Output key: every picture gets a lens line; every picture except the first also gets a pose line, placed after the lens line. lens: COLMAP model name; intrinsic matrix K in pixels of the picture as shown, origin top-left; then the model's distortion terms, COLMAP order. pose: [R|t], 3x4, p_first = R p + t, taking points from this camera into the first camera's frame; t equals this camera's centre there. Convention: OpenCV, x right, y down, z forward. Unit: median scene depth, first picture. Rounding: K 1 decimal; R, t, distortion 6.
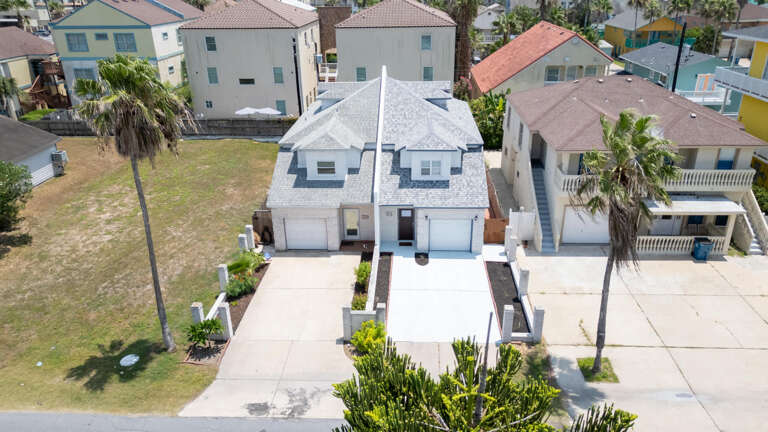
lens RADIAL K [[538.0, 0, 386.4], [0, 538.0, 213.7], [0, 0, 1]] dist [0.082748, -0.085199]
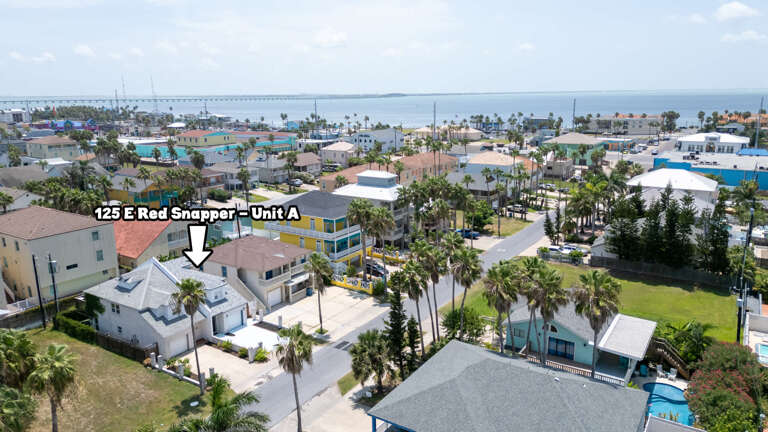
lens RADIAL K [[538.0, 0, 386.4], [0, 538.0, 213.7], [0, 0, 1]] dist [0.082748, -0.085199]
pose [[0.503460, -0.178317, 0.845418, -1.380331], [0.344362, 0.938810, -0.007058, -0.142714], [-0.792428, 0.294683, 0.534059, -0.831105]]
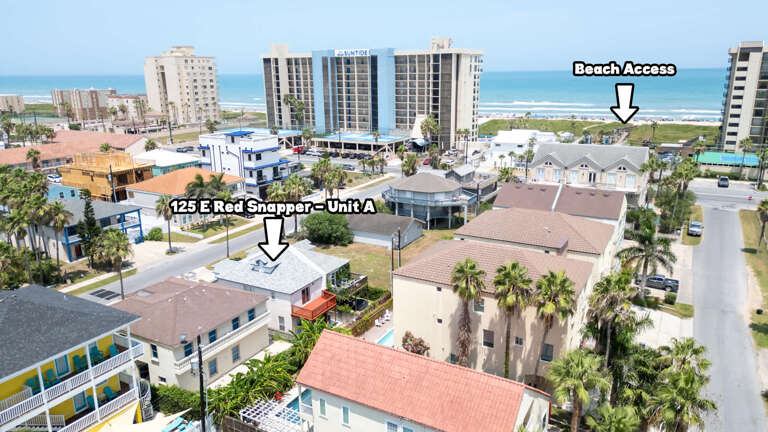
lens RADIAL K [[538.0, 0, 386.4], [0, 538.0, 213.7], [0, 0, 1]] dist [0.082748, -0.085199]
pose [[-0.444279, 0.245736, -0.861528, 1.650636], [-0.339927, 0.843496, 0.415889, -1.447688], [0.828894, 0.477627, -0.291216, 2.087954]]
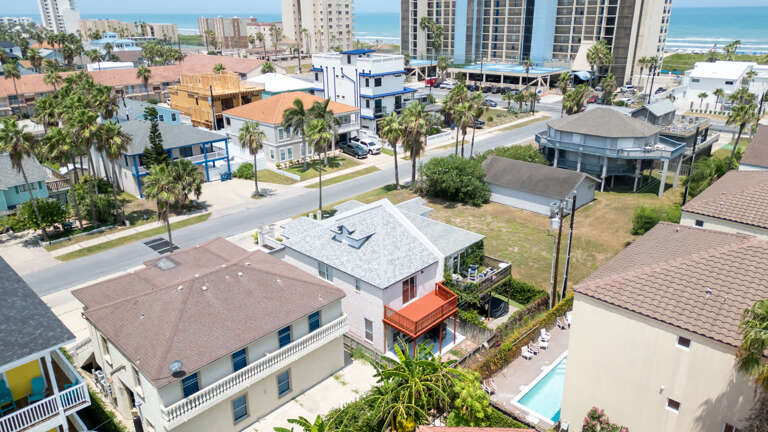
lens RADIAL K [[538.0, 0, 386.4], [0, 538.0, 213.7], [0, 0, 1]] dist [0.082748, -0.085199]
pose [[-0.654554, 0.283781, -0.700734, 0.973415], [-0.281933, 0.768391, 0.574534, -1.083113], [0.701479, 0.573623, -0.422945, 1.782672]]
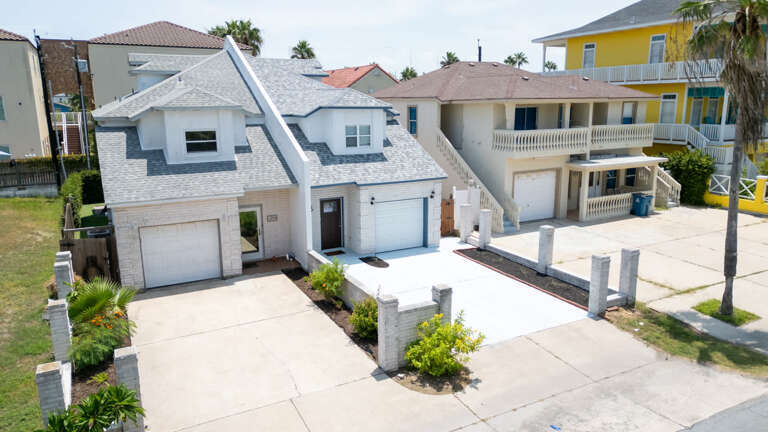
lens RADIAL K [[538.0, 0, 386.4], [0, 538.0, 213.7], [0, 0, 1]] dist [0.082748, -0.085199]
pose [[0.857770, -0.097067, 0.504785, -0.250094], [0.198967, 0.968158, -0.151930, 0.127303], [-0.473965, 0.230756, 0.849770, 0.397658]]
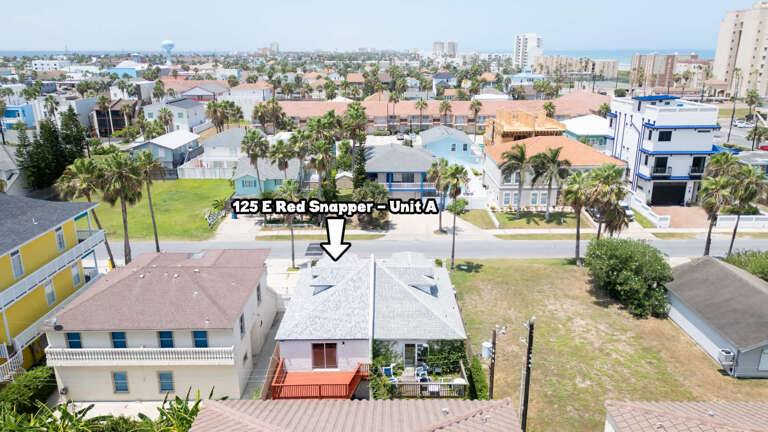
lens RADIAL K [[538.0, 0, 386.4], [0, 538.0, 213.7], [0, 0, 1]] dist [0.082748, -0.085199]
pose [[-0.998711, 0.029922, -0.040996, 0.010160], [-0.003603, 0.763904, 0.645320, -1.208610], [0.050627, 0.644636, -0.762812, 2.080011]]
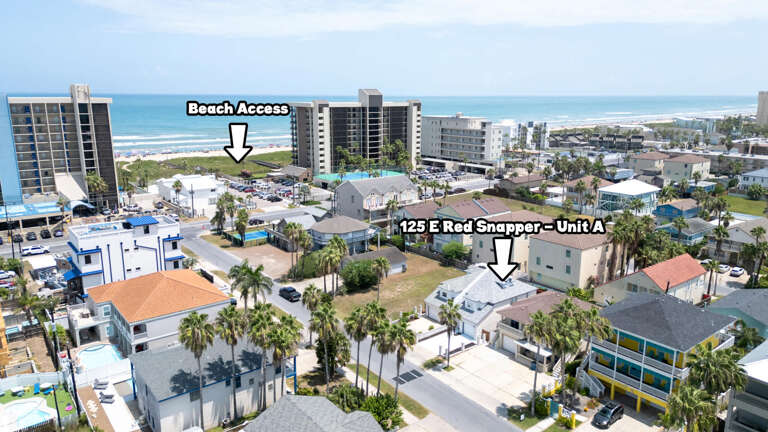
lens RADIAL K [[538.0, 0, 386.4], [0, 538.0, 213.7], [0, 0, 1]] dist [0.082748, -0.085199]
pose [[0.657596, 0.180090, -0.731529, 1.800318], [-0.311159, 0.949243, -0.046025, -0.275013], [0.686110, 0.257888, 0.680255, -1.394686]]
